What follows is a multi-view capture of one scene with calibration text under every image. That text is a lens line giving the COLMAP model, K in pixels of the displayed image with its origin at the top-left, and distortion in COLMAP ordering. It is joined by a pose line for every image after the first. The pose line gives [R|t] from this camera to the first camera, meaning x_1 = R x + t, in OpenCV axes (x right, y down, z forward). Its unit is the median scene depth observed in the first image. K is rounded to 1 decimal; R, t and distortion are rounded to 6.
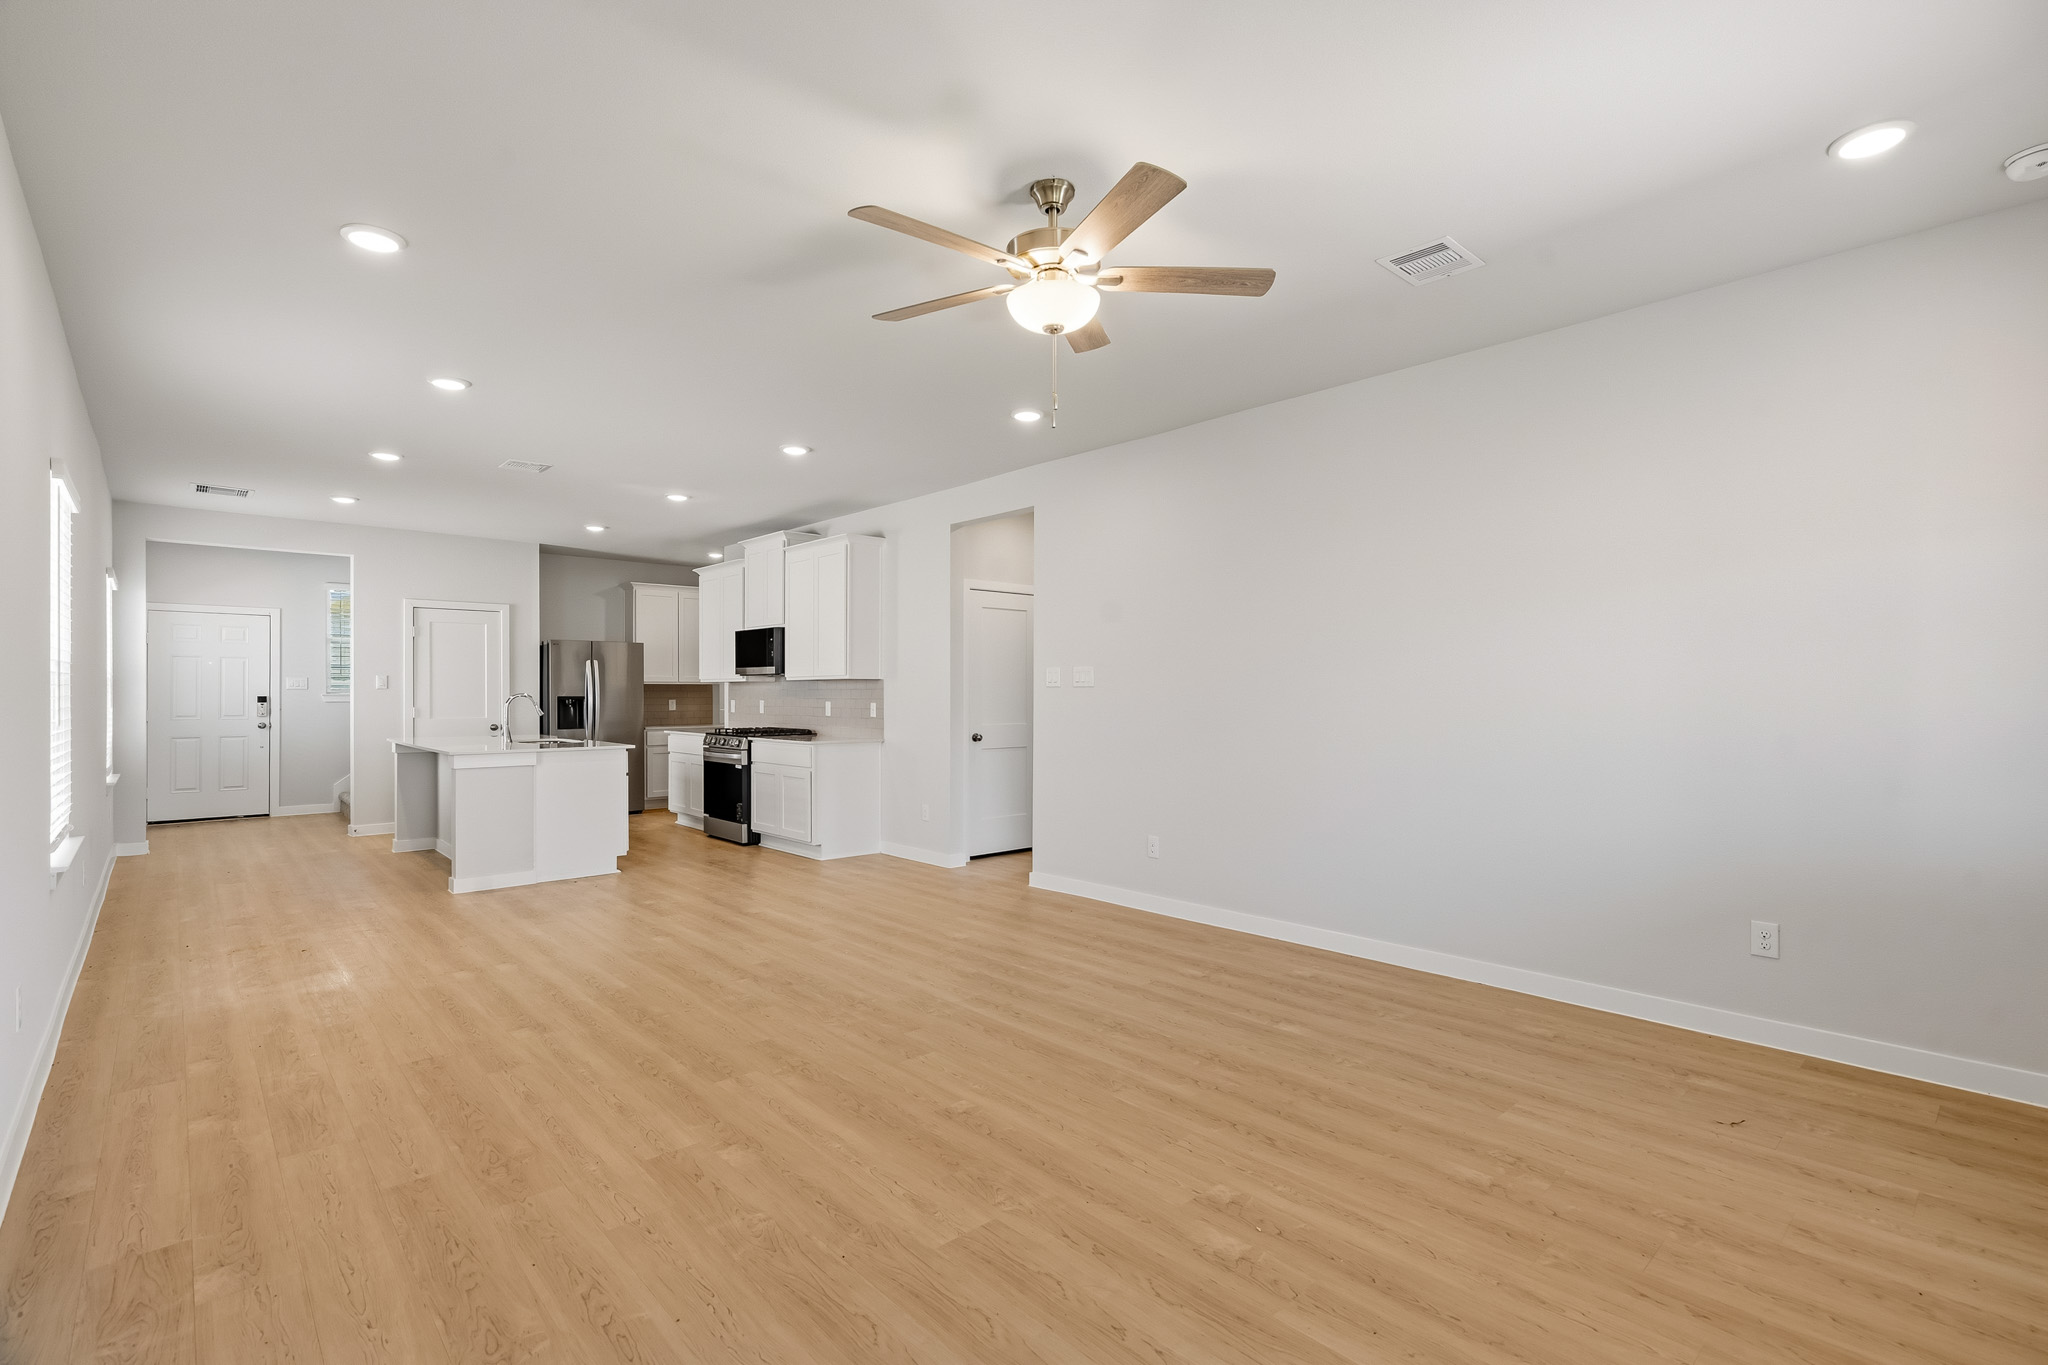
lens RADIAL K [[951.1, 0, 1034.3], [0, 951.1, 692.7], [0, 0, 1]] dist [-0.000775, -0.000135]
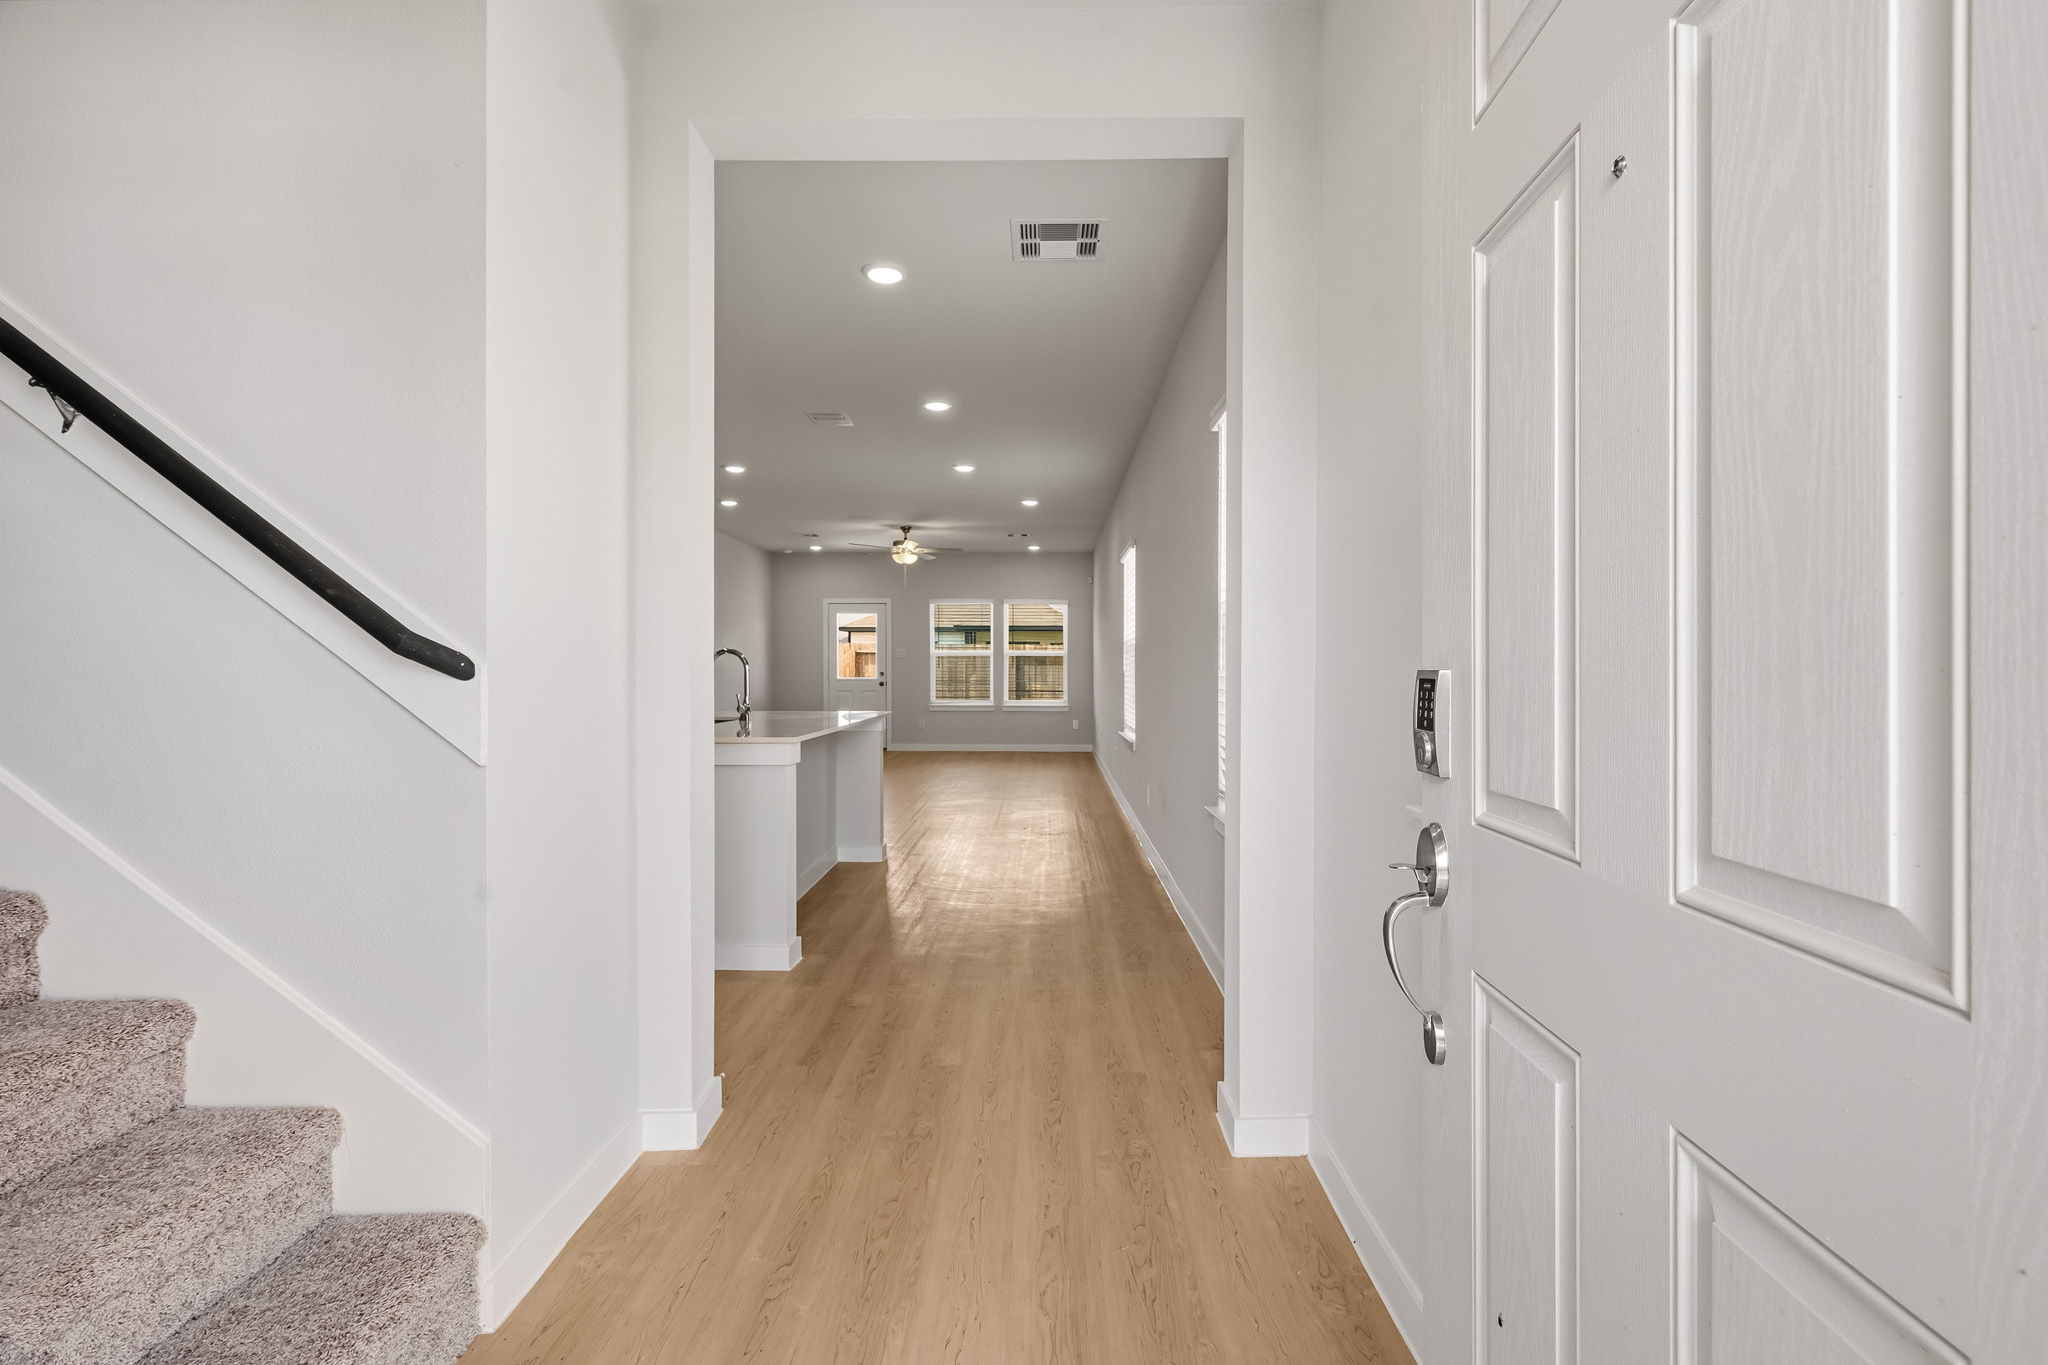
lens RADIAL K [[938.6, 0, 1036.1], [0, 938.6, 686.6], [0, 0, 1]] dist [-0.000675, -0.000207]
pose [[-0.730680, -0.015121, 0.682552, -1.024055], [-0.003099, 0.999818, 0.018831, 0.012214], [-0.682713, 0.011644, -0.730594, 1.185798]]
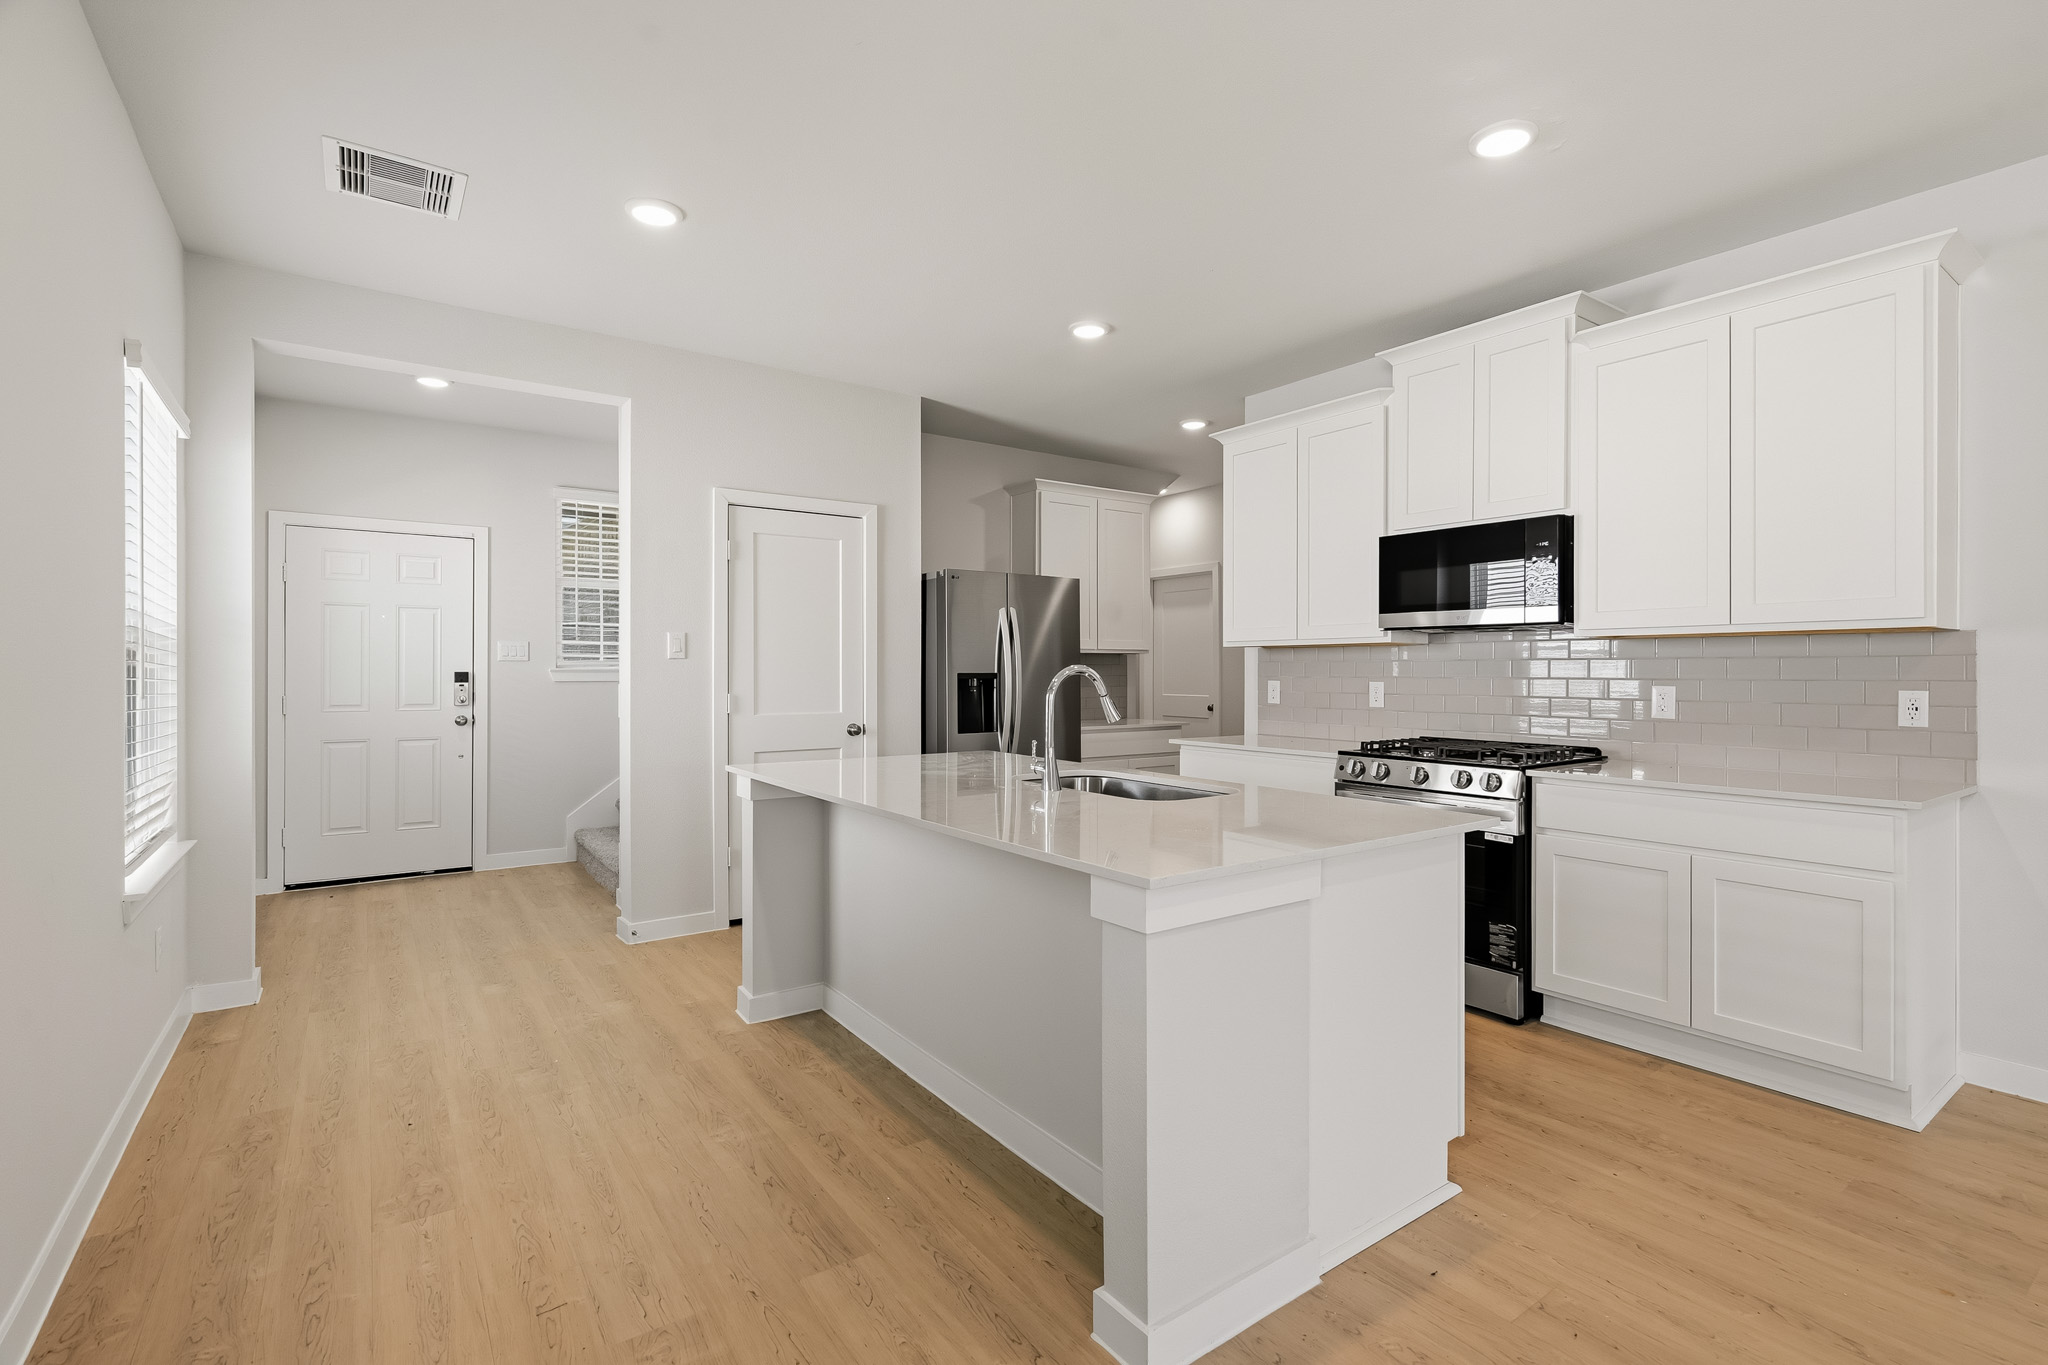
lens RADIAL K [[937.0, 0, 1031.1], [0, 937.0, 671.4], [0, 0, 1]] dist [-0.010178, 0.000352]
pose [[0.992911, 0.001734, -0.118851, -0.455047], [-0.001618, 0.999998, 0.001080, 0.002625], [0.118853, -0.000880, 0.992912, 0.540273]]
